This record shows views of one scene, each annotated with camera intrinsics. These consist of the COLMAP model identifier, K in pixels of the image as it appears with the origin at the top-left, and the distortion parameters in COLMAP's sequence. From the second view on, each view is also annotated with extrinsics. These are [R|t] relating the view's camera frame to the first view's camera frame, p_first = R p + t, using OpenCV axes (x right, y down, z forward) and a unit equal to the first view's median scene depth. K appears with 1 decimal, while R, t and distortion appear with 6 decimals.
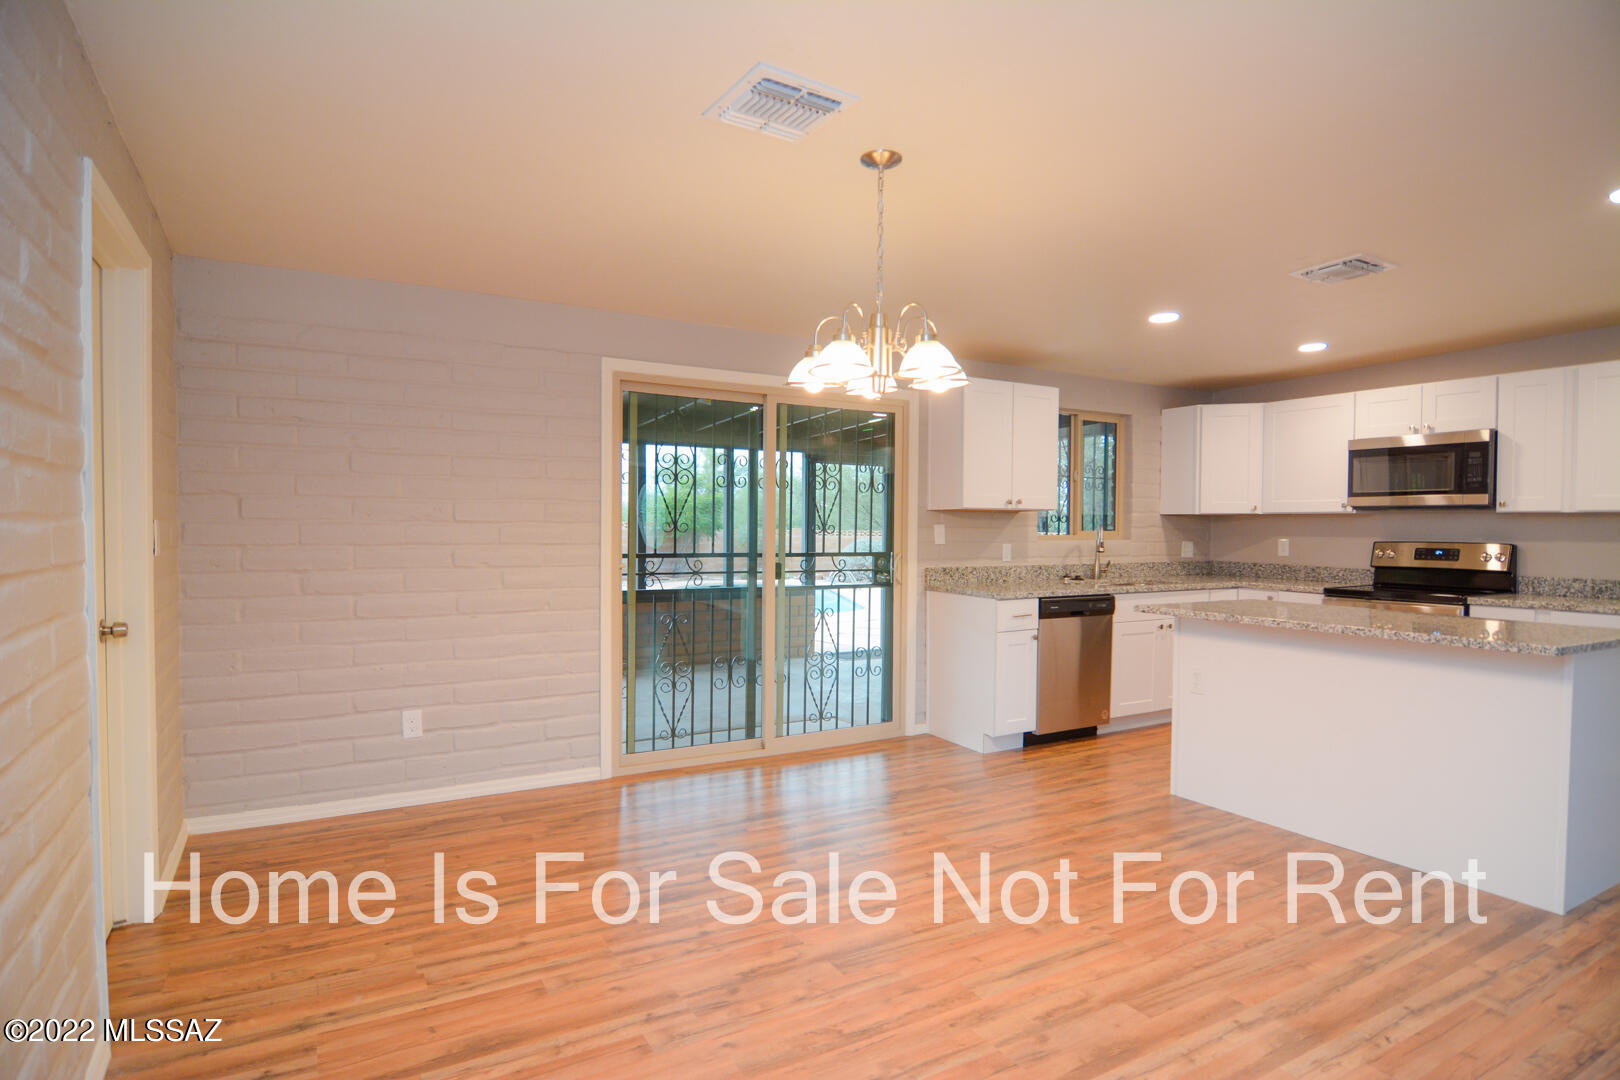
lens RADIAL K [[873.0, 0, 803.4], [0, 873.0, 546.4], [0, 0, 1]] dist [-0.009770, -0.007503]
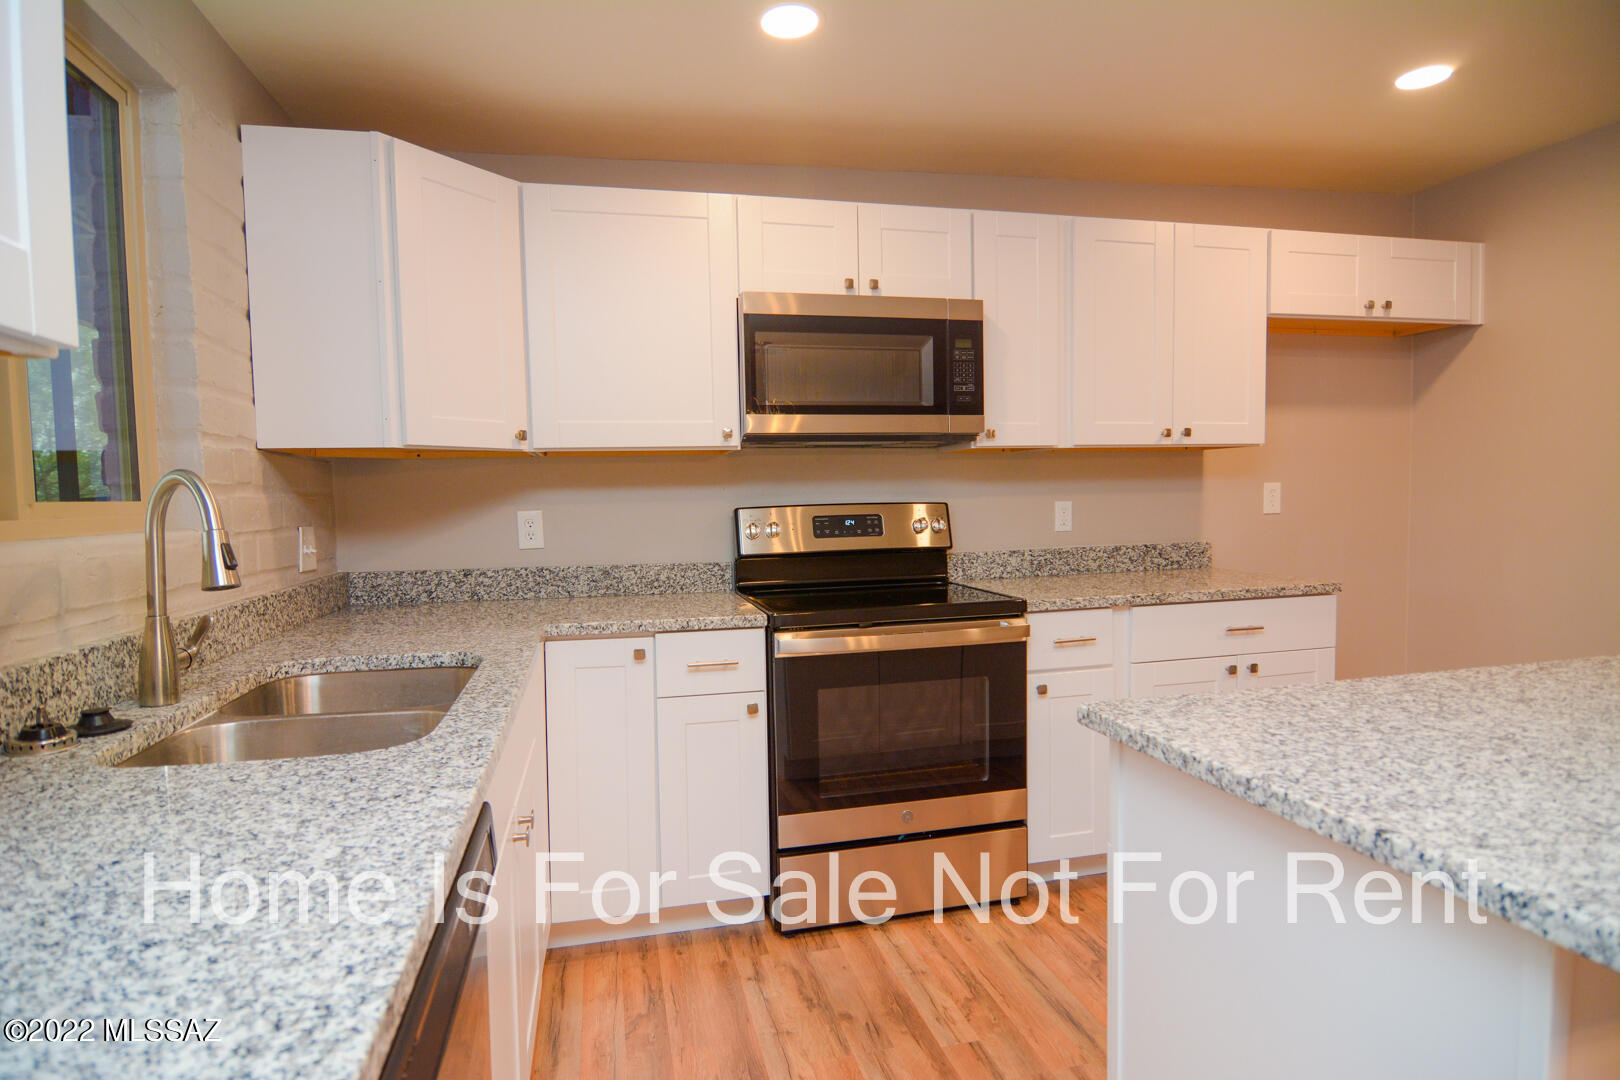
lens RADIAL K [[852.1, 0, 808.8], [0, 852.1, 541.4], [0, 0, 1]] dist [-0.004108, -0.000215]
pose [[0.278053, -0.061716, 0.958581, 0.195676], [0.046313, 0.997635, 0.050796, -0.009965], [-0.959448, 0.030271, 0.280254, 0.872701]]
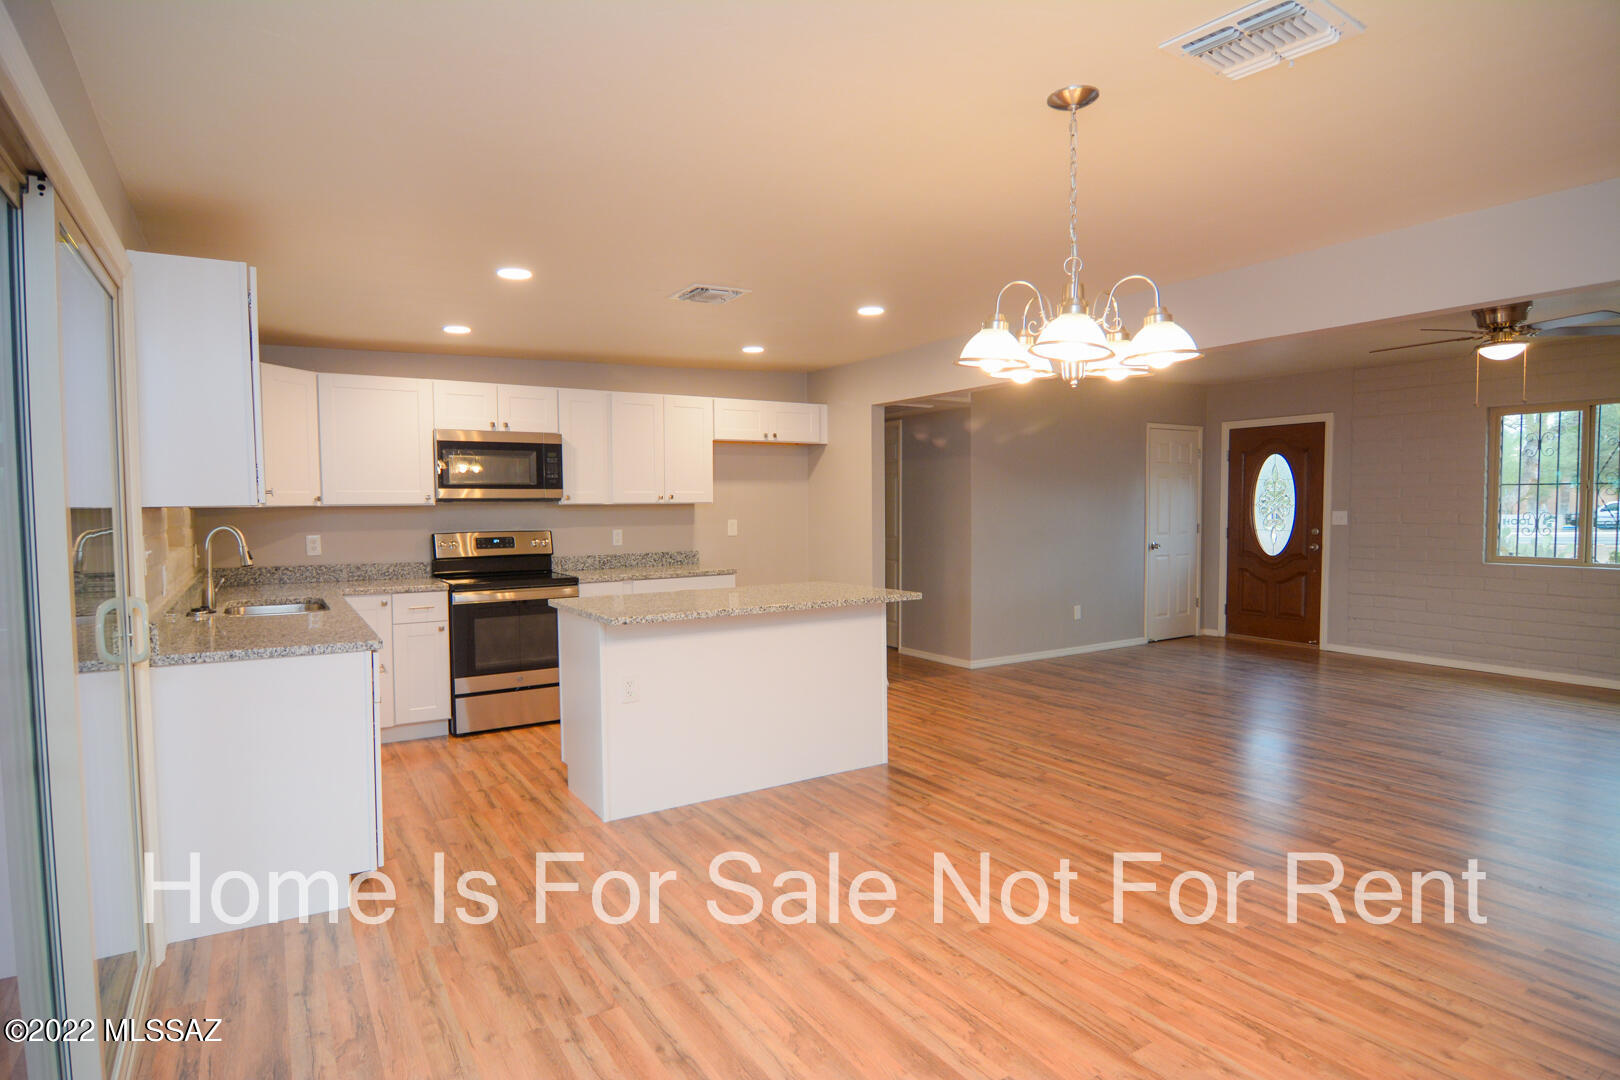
lens RADIAL K [[873.0, 0, 813.5], [0, 873.0, 544.9], [0, 0, 1]] dist [-0.009770, -0.007503]
pose [[-0.050844, -0.051881, 0.997358, -0.378538], [0.032648, 0.998030, 0.053580, -0.033688], [-0.998173, 0.035286, -0.049050, 0.657991]]
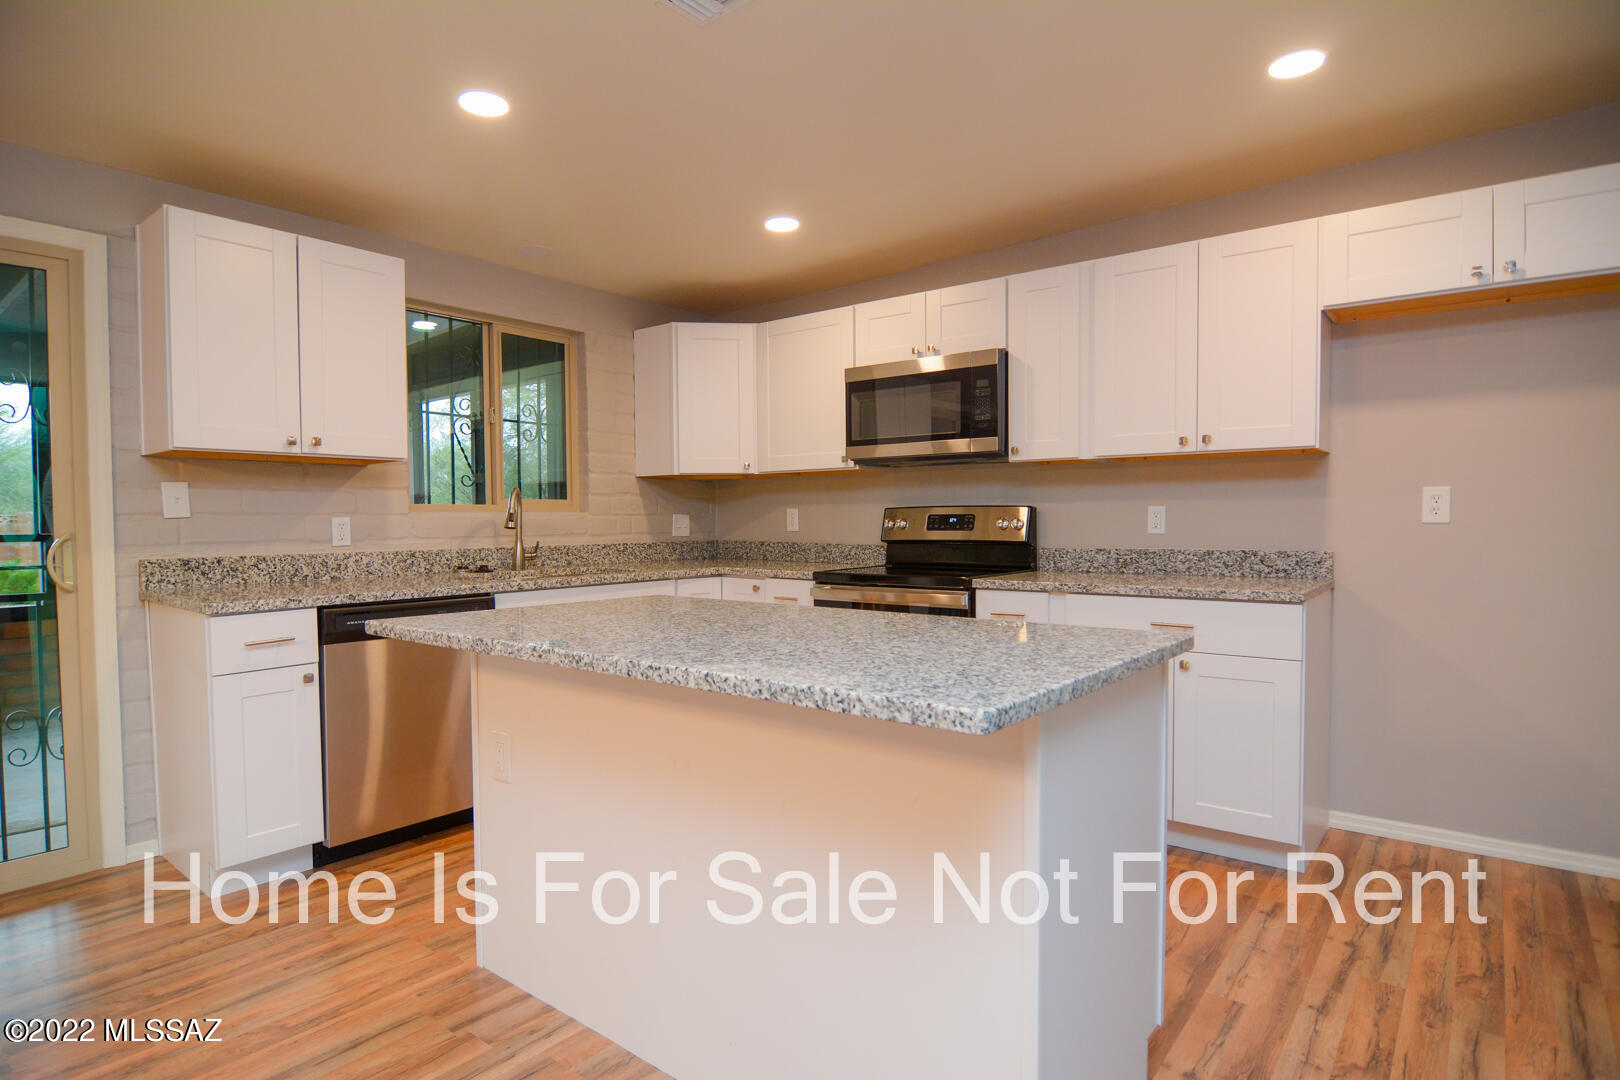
lens RADIAL K [[873.0, 0, 810.1], [0, 873.0, 540.5], [0, 0, 1]] dist [-0.009770, -0.007503]
pose [[0.929201, -0.021539, 0.368947, 0.337298], [0.020990, 0.999765, 0.005504, 0.018312], [-0.368979, 0.002630, 0.929434, 0.339916]]
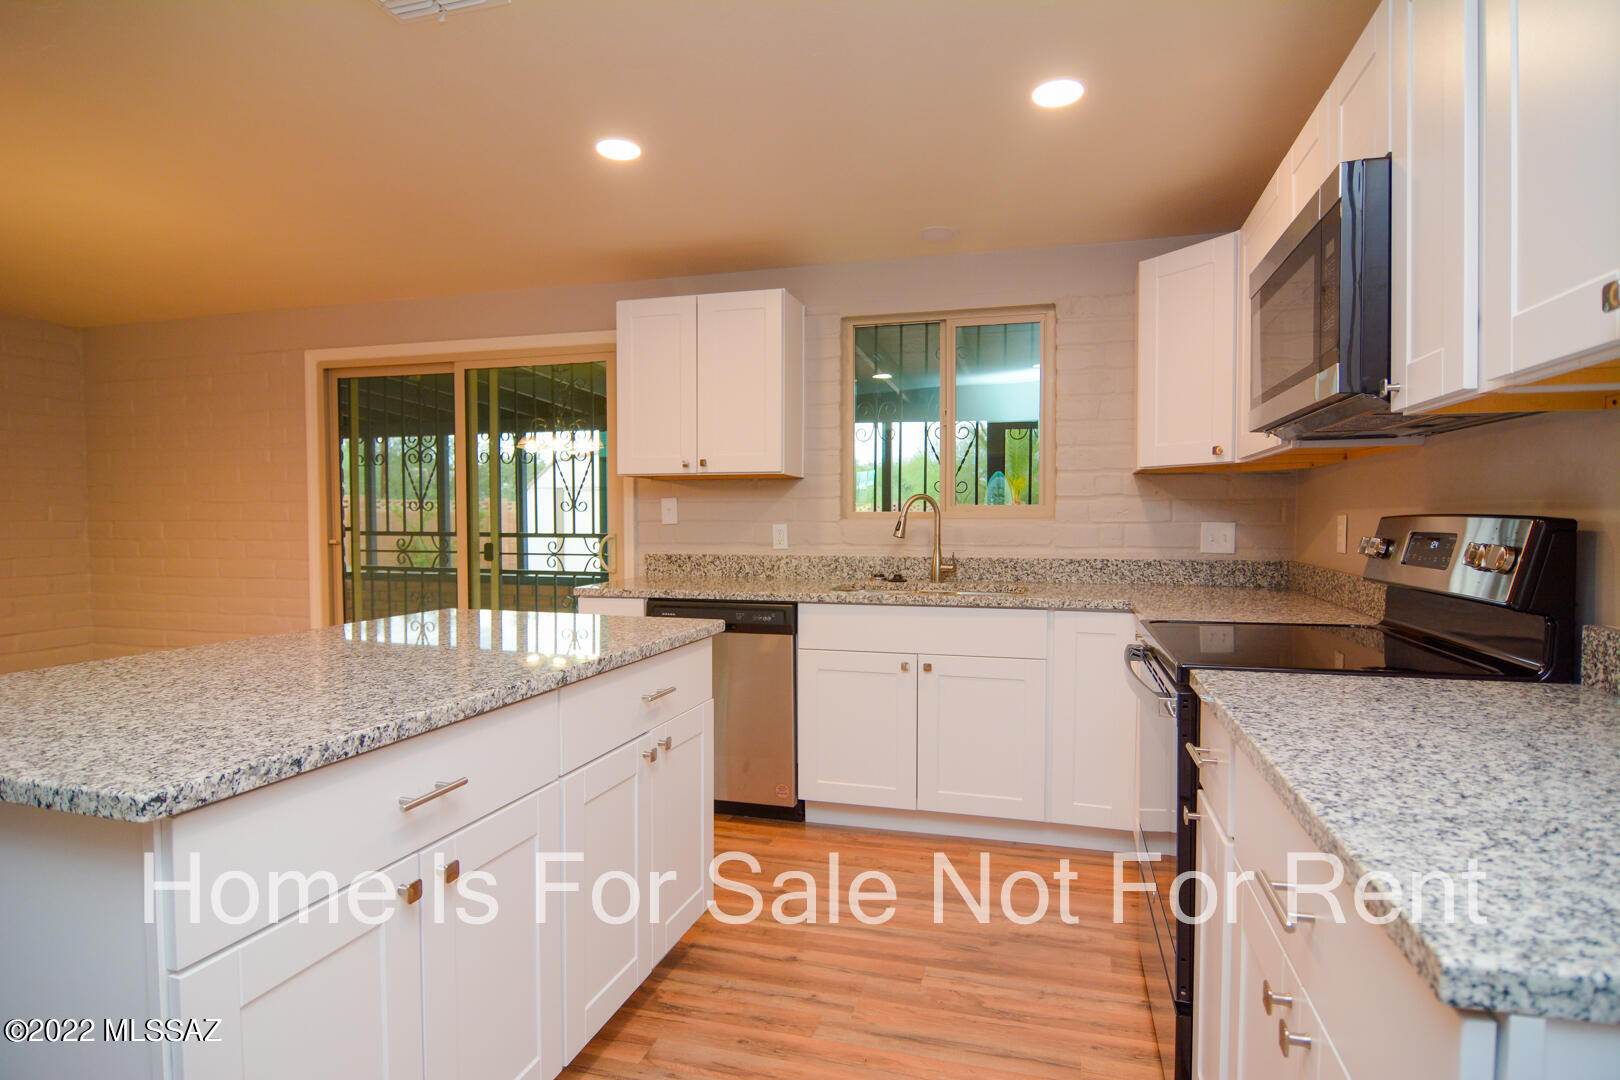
lens RADIAL K [[873.0, 0, 808.7], [0, 873.0, 539.7], [0, 0, 1]] dist [-0.009770, -0.007503]
pose [[0.691610, 0.012203, -0.722168, 0.815411], [-0.011862, 0.999914, 0.005536, 0.005949], [0.722174, 0.004737, 0.691695, 0.572786]]
